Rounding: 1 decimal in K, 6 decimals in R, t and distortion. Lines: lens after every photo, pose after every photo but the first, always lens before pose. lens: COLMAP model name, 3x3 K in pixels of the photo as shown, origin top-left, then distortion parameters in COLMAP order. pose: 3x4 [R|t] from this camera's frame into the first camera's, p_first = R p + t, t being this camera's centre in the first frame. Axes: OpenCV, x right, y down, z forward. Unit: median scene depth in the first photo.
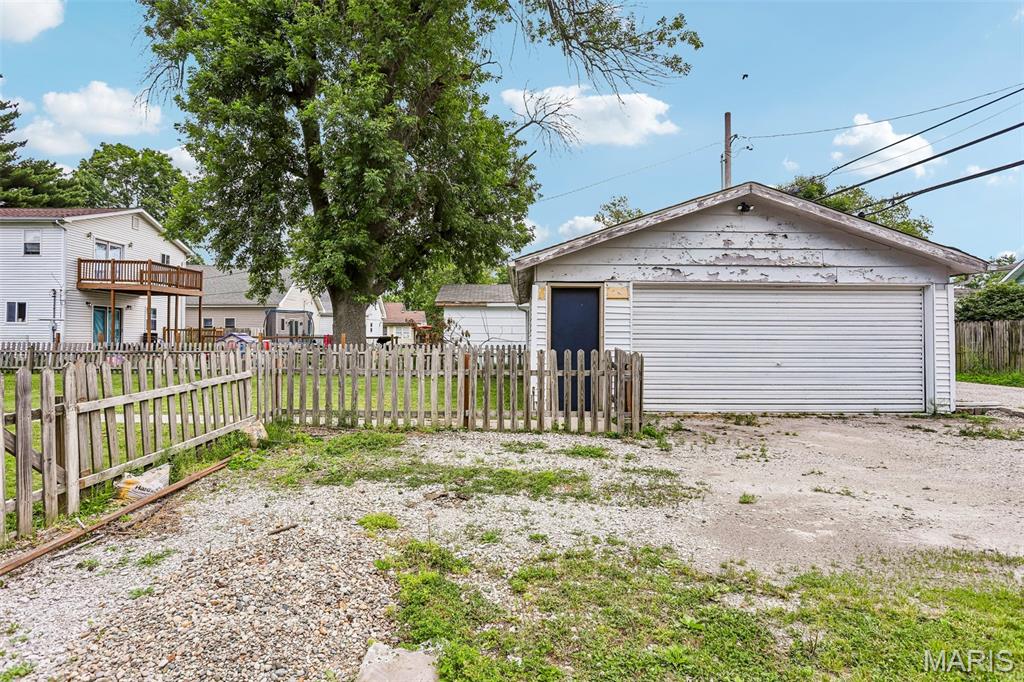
lens RADIAL K [[516.9, 0, 512.0], [0, 516.9, 341.0], [0, 0, 1]] dist [-0.082475, 0.037809]
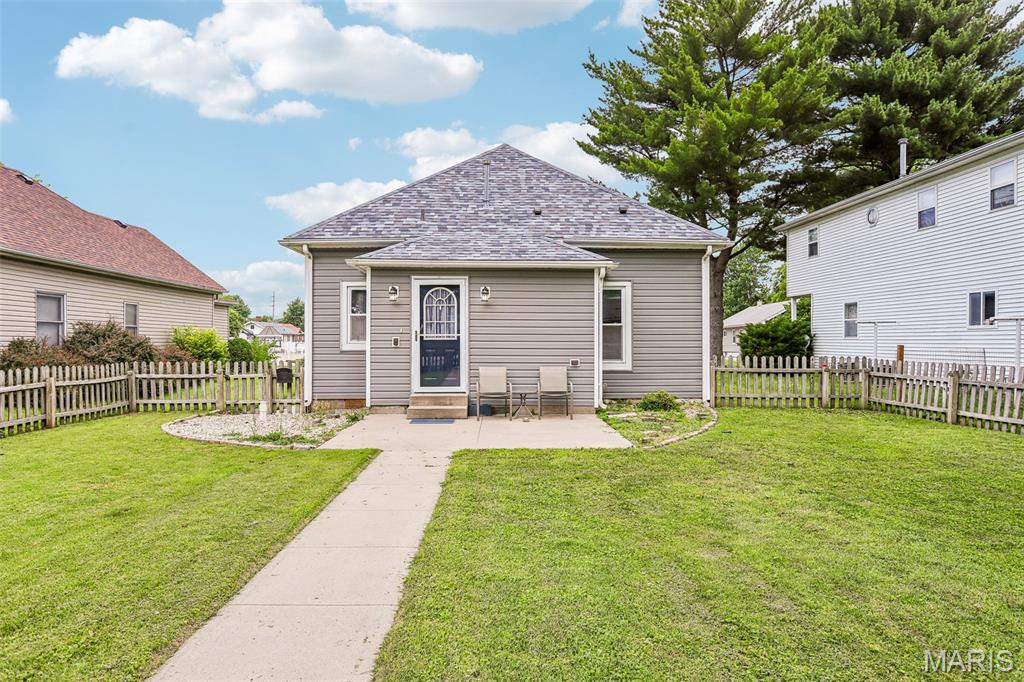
lens RADIAL K [[638.3, 0, 512.0], [0, 638.3, 341.0], [0, 0, 1]] dist [-0.072333, 0.059698]
pose [[0.009343, -0.007555, -0.999928, -0.250922], [-0.003092, 0.999966, -0.007584, -0.011789], [0.999952, 0.003163, 0.009319, 0.423156]]
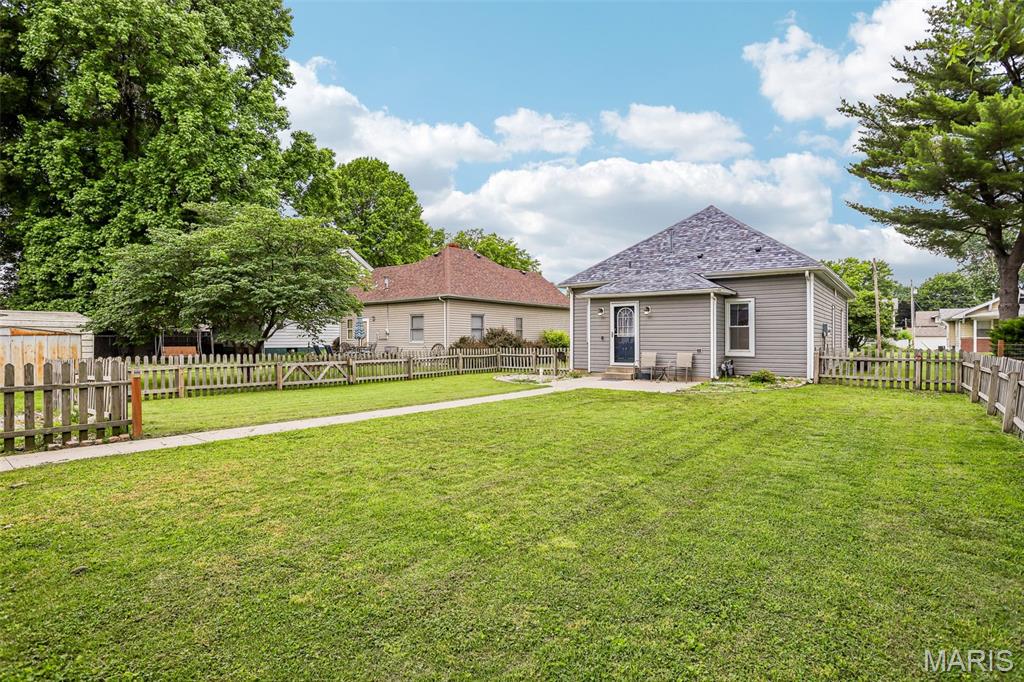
lens RADIAL K [[516.9, 0, 512.0], [0, 516.9, 341.0], [0, 0, 1]] dist [-0.082475, 0.037809]
pose [[-0.623333, -0.000950, -0.781956, -0.053818], [-0.005408, 0.999981, 0.003096, -0.011534], [0.781938, 0.006159, -0.623326, 0.745574]]
